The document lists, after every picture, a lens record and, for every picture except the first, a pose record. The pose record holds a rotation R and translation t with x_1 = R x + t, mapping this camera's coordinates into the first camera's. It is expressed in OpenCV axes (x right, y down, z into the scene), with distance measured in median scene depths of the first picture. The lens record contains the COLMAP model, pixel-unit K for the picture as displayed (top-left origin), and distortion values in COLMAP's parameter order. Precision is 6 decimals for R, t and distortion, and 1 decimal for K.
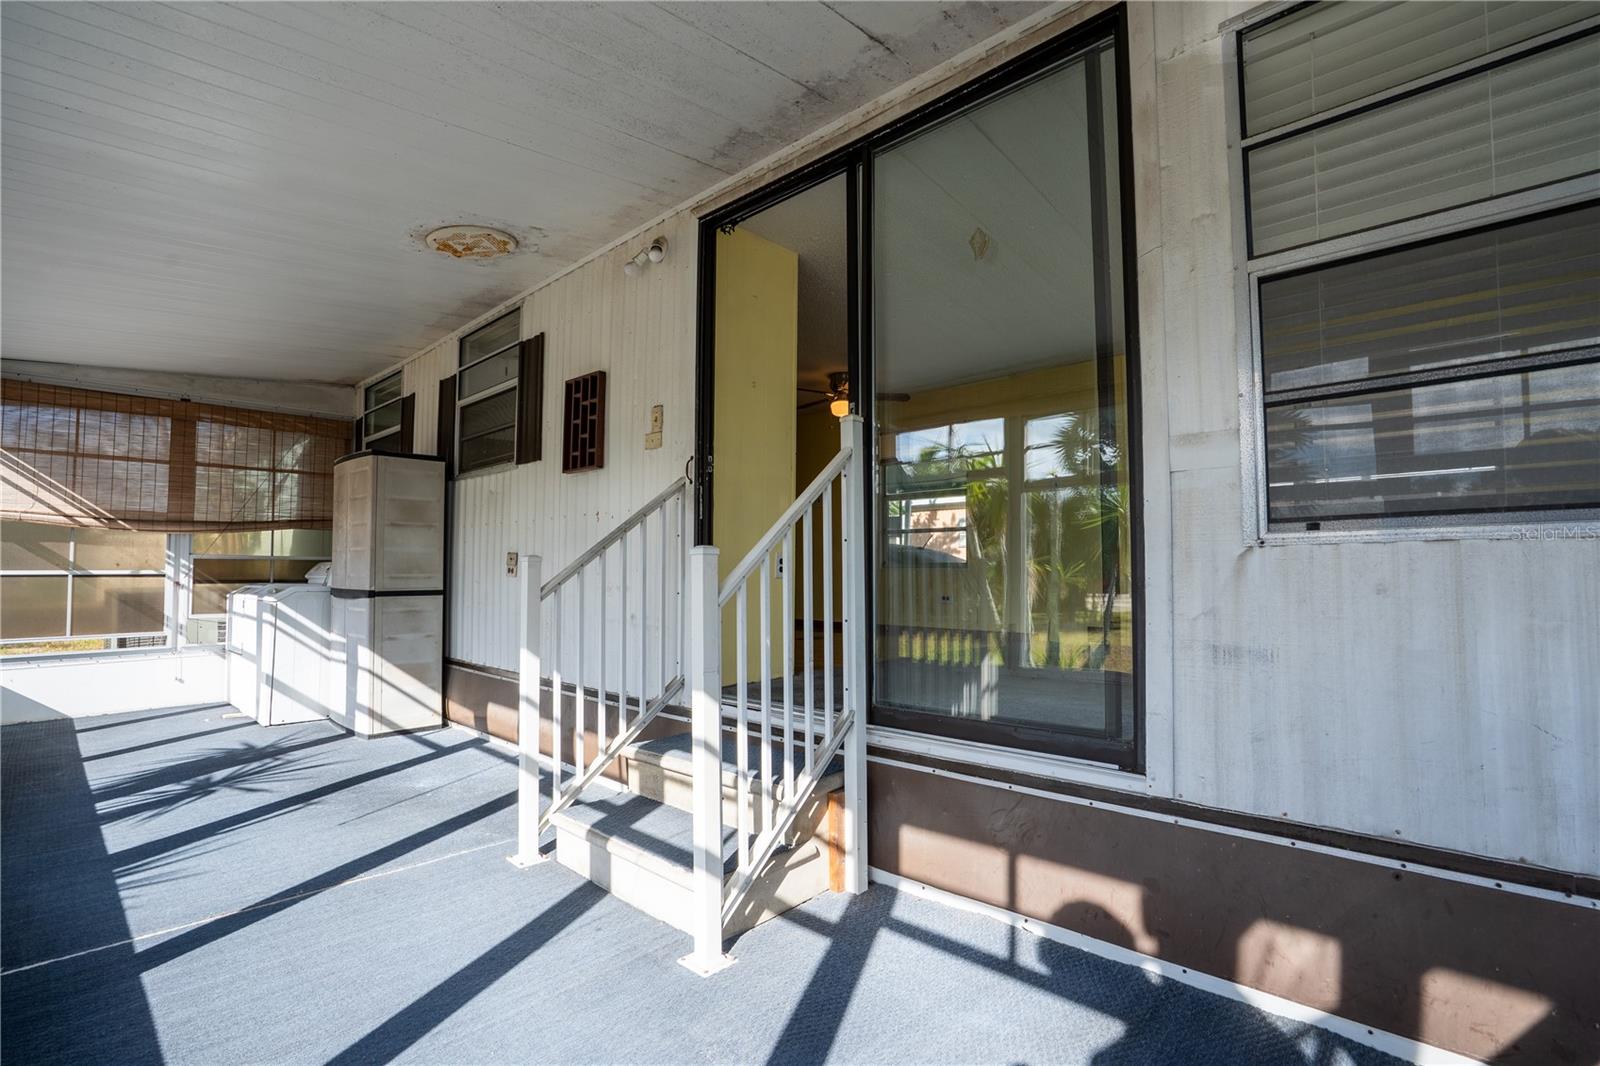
lens RADIAL K [[743.8, 0, 800.1], [0, 743.8, 538.3], [0, 0, 1]] dist [-0.057179, 0.020734]
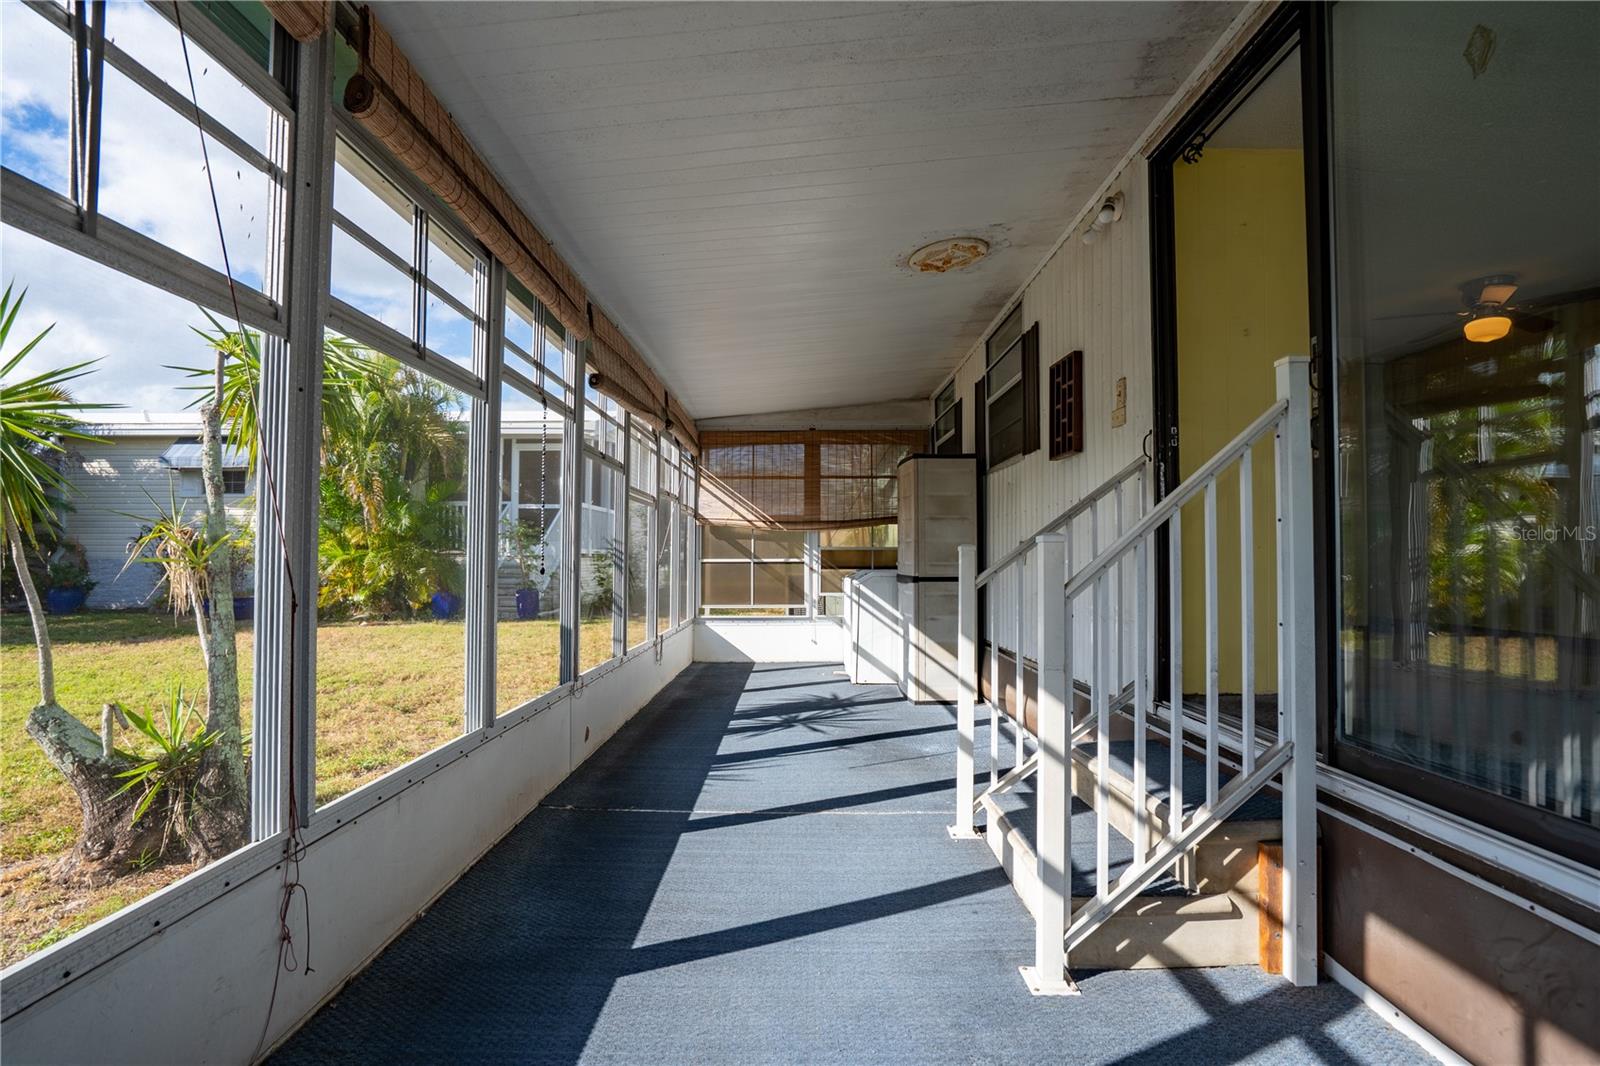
lens RADIAL K [[743.8, 0, 790.3], [0, 743.8, 537.0], [0, 0, 1]] dist [-0.057179, 0.020734]
pose [[0.675308, -0.020118, -0.737262, 0.207375], [0.030924, 0.999521, 0.001051, 0.003078], [0.736888, -0.023509, 0.675606, 0.090212]]
